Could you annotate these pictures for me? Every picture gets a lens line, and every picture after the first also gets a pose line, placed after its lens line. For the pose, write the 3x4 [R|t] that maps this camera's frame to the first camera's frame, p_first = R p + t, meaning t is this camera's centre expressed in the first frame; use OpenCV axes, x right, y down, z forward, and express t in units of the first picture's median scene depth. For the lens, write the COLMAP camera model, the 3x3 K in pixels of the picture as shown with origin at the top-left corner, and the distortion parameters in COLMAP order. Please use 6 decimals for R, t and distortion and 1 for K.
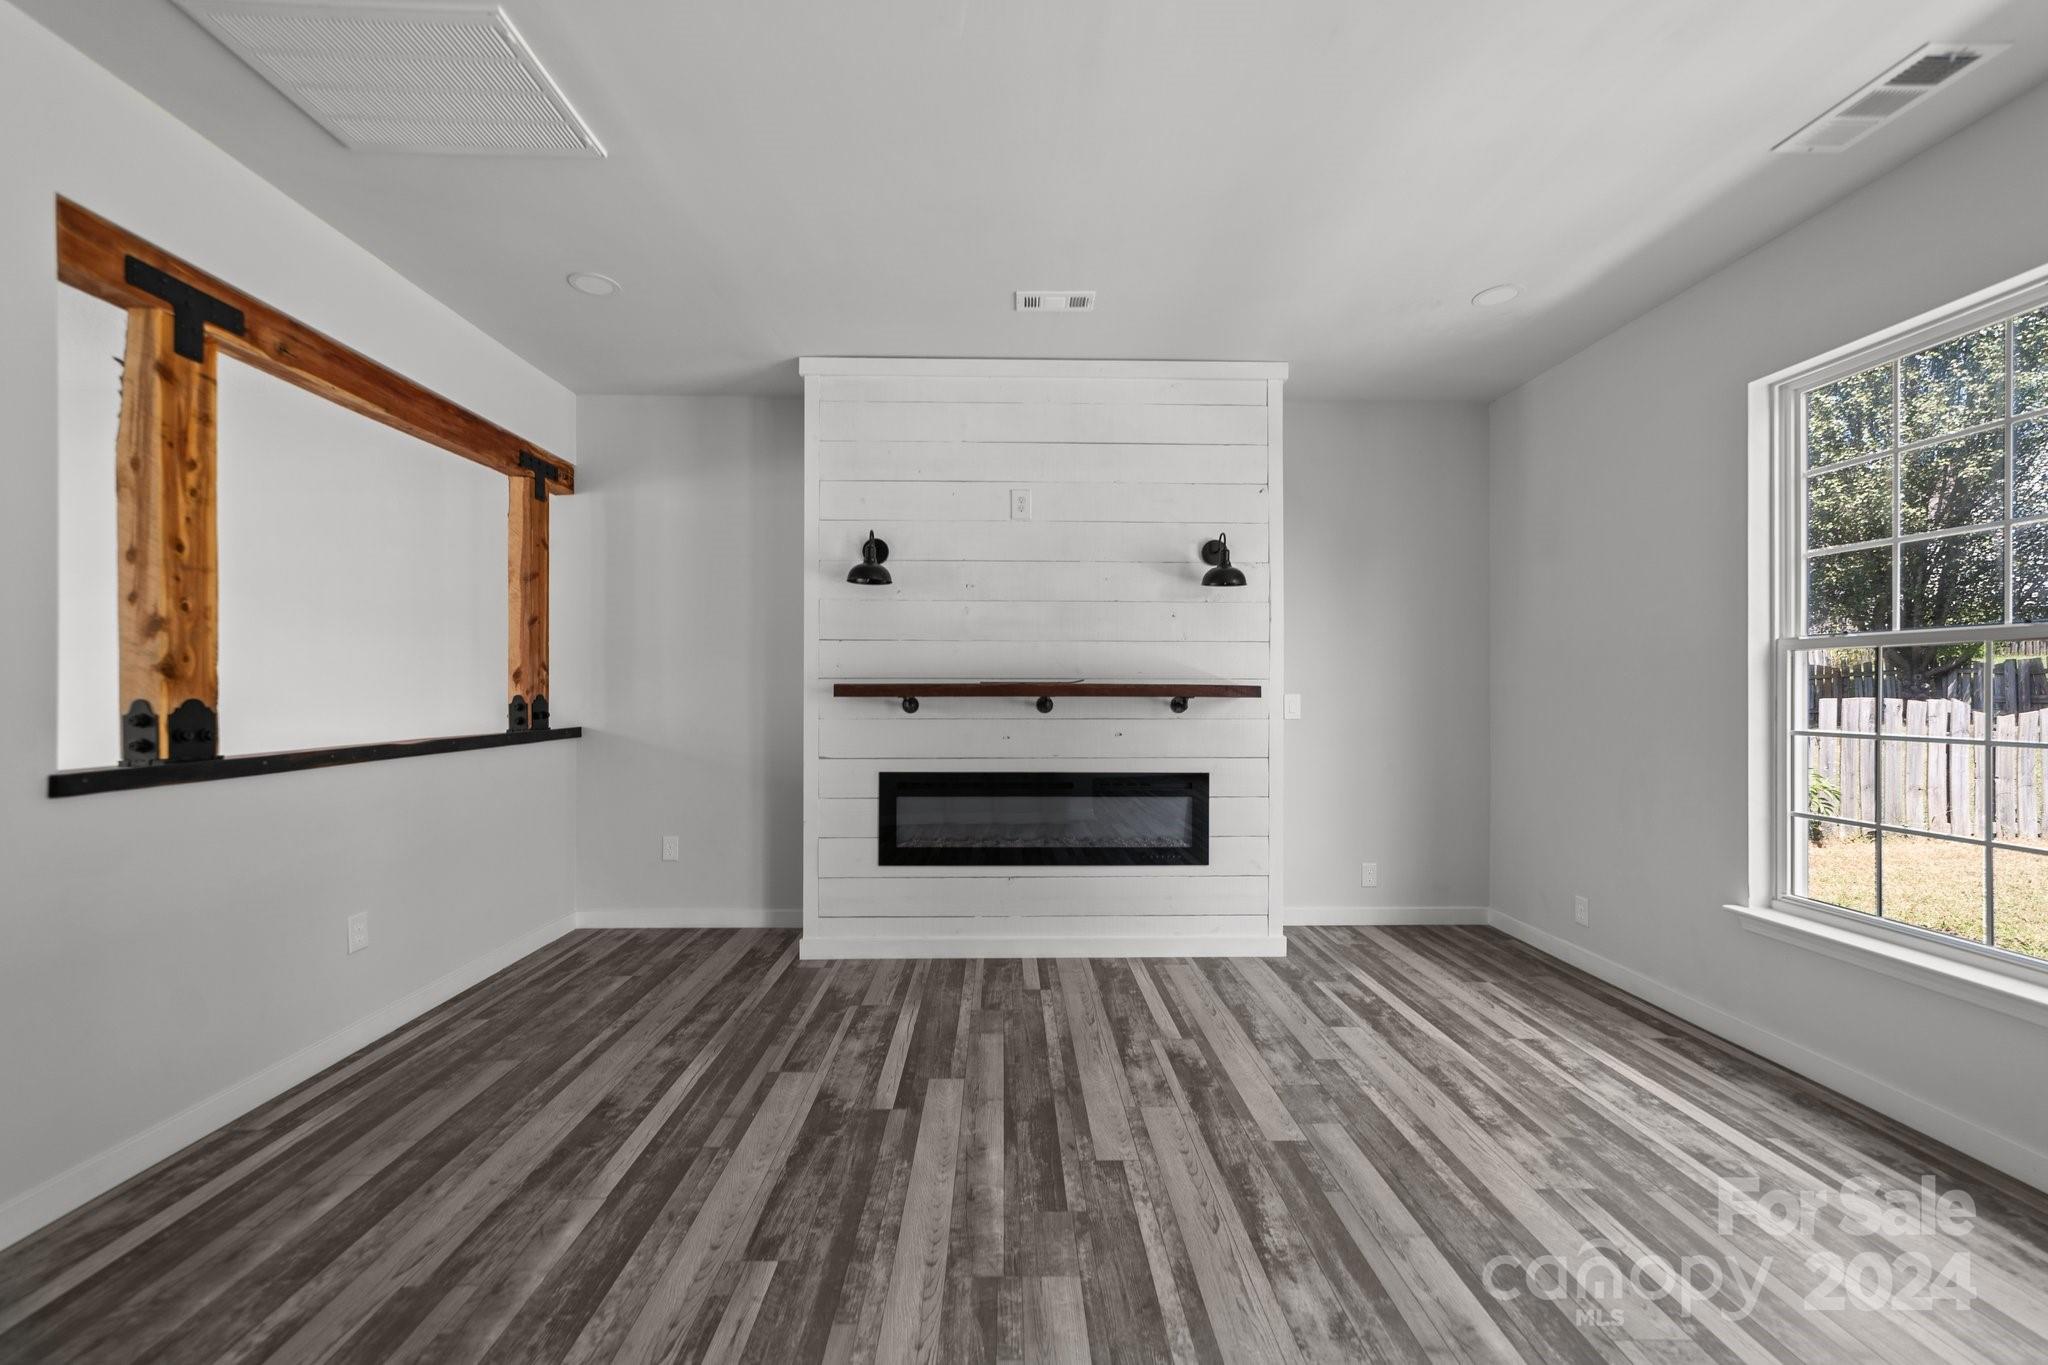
lens RADIAL K [[794.4, 0, 1060.1], [0, 794.4, 693.0], [0, 0, 1]] dist [-0.014008, 0.006801]
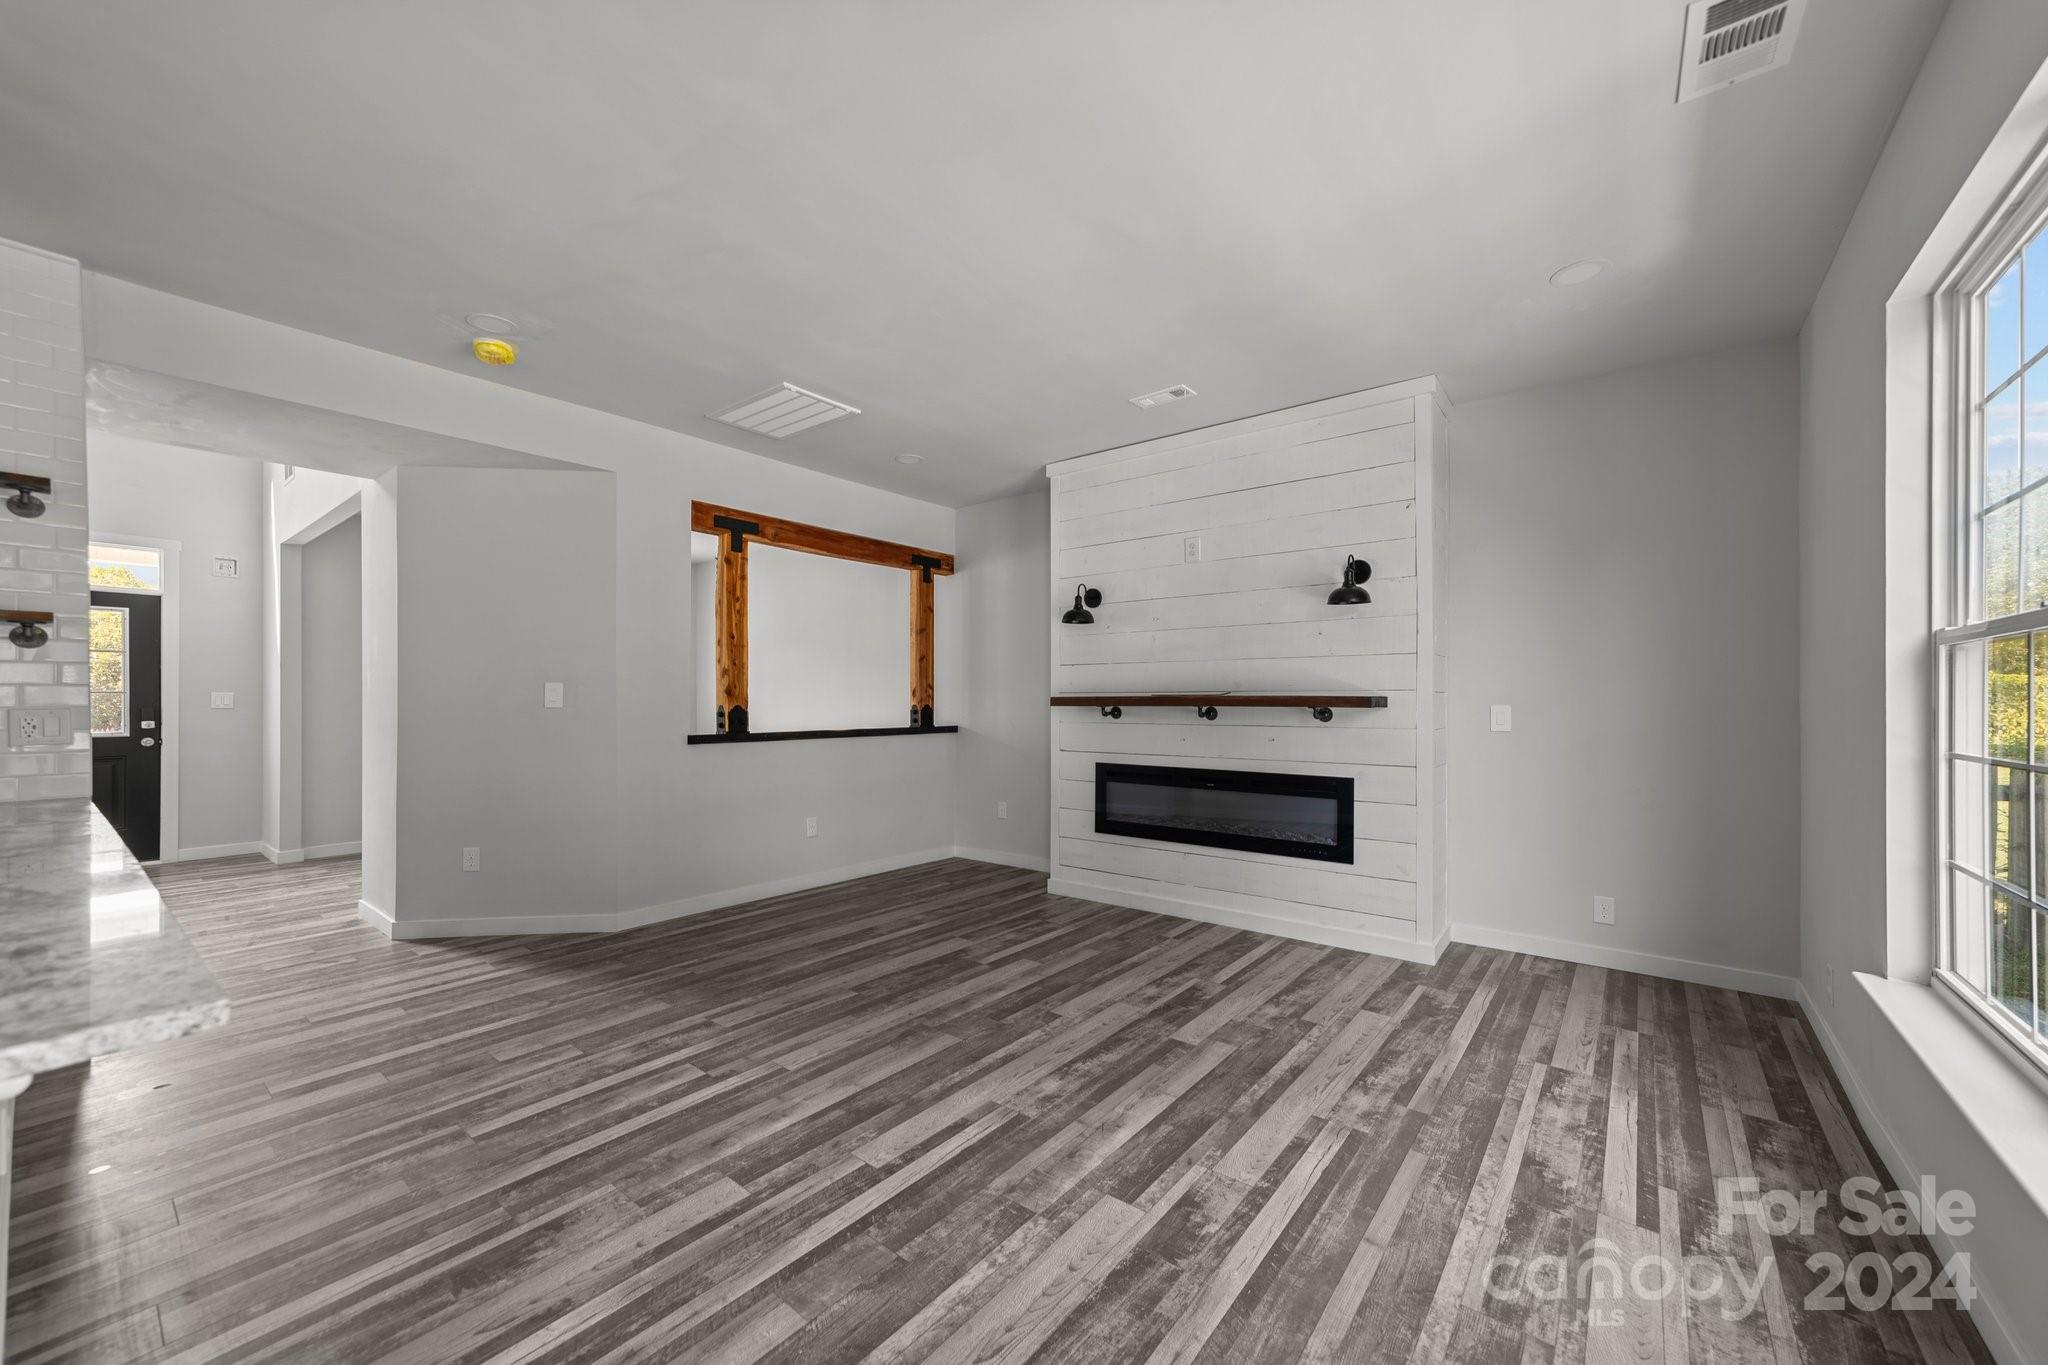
lens RADIAL K [[794.4, 0, 1020.3], [0, 794.4, 708.6], [0, 0, 1]] dist [-0.014008, 0.006801]
pose [[0.762950, 0.004237, -0.646443, 0.664536], [-0.001855, 0.999989, 0.004364, 0.004122], [0.646455, -0.002130, 0.762950, -0.129386]]
